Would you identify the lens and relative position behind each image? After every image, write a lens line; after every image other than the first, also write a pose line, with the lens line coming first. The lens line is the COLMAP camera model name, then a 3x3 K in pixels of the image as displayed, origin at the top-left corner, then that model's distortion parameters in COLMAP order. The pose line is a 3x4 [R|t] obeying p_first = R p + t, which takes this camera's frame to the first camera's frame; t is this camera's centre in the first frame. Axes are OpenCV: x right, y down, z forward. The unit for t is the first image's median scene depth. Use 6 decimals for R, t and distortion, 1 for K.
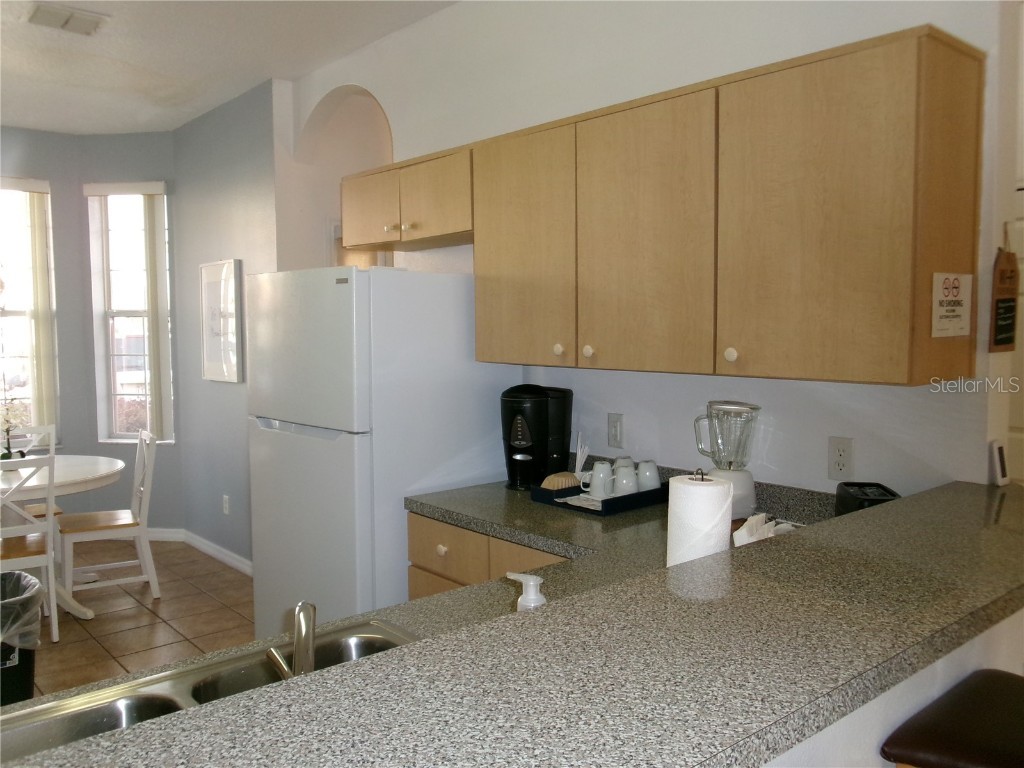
lens RADIAL K [[840.6, 0, 512.0], [0, 840.6, 384.0], [0, 0, 1]] dist [0.002665, 0.000941]
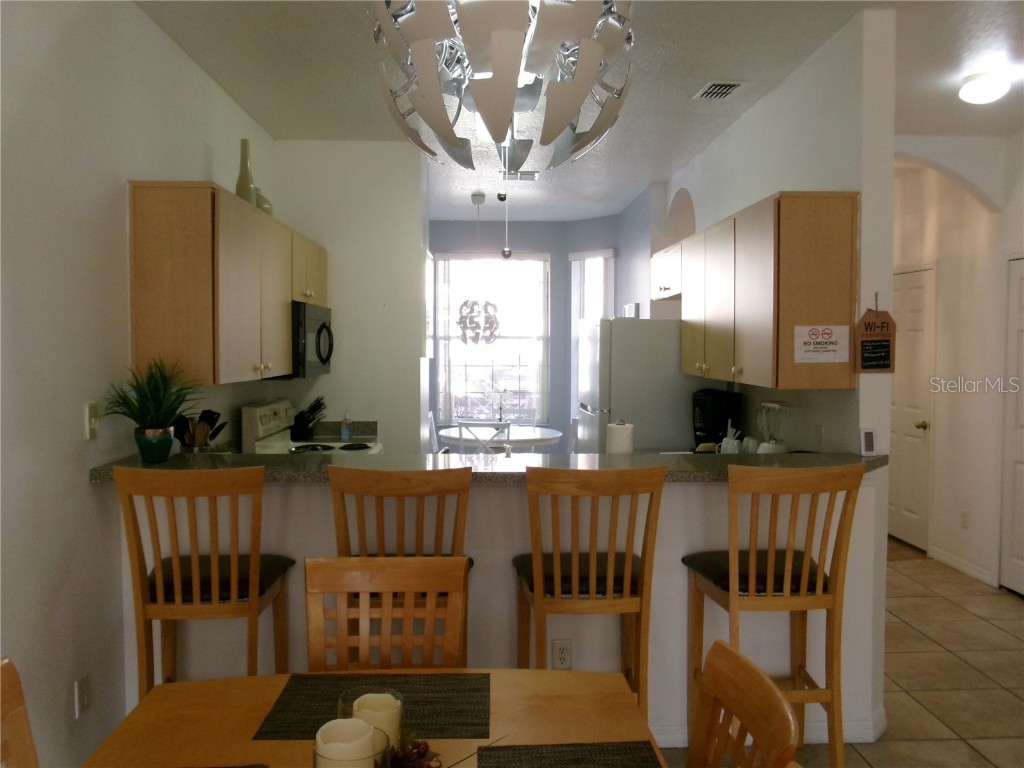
lens RADIAL K [[840.6, 0, 512.0], [0, 840.6, 384.0], [0, 0, 1]] dist [0.002665, 0.000941]
pose [[0.778856, 0.038966, -0.625991, 0.372827], [-0.052618, 0.998609, -0.003307, 0.008557], [0.624991, 0.035514, 0.779824, -0.242297]]
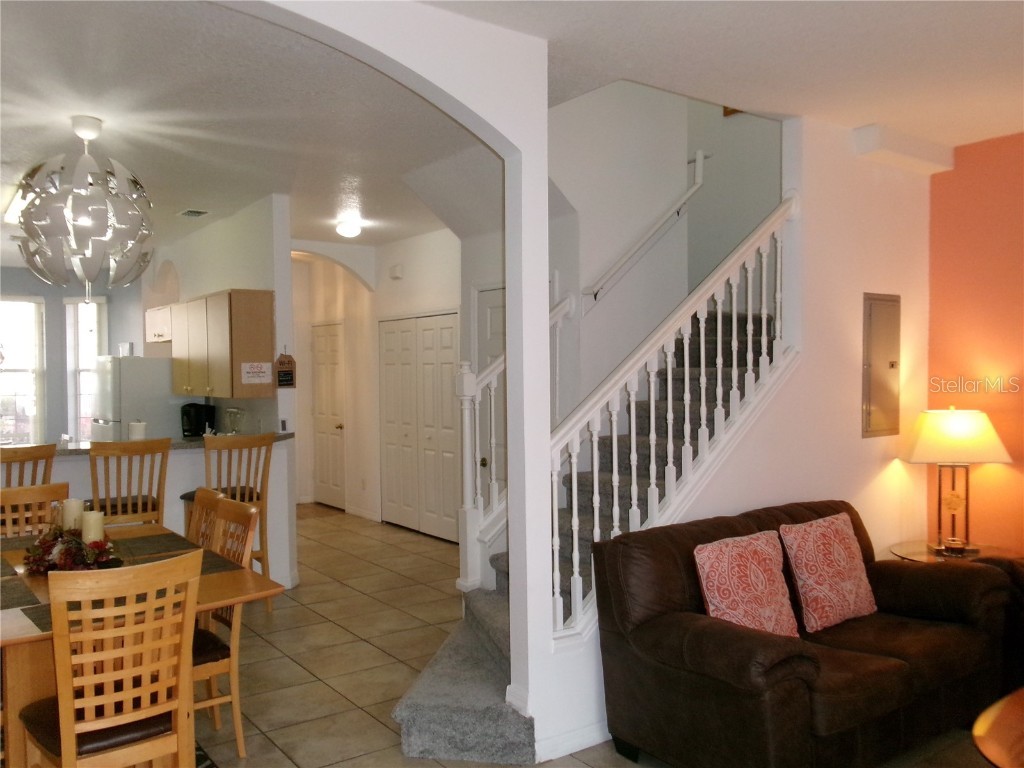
lens RADIAL K [[840.6, 0, 512.0], [0, 840.6, 384.0], [0, 0, 1]] dist [0.002665, 0.000941]
pose [[0.996636, -0.000442, -0.081953, 0.576608], [-0.004309, 0.998320, -0.057784, 0.040581], [0.081841, 0.057943, 0.994960, -0.671304]]
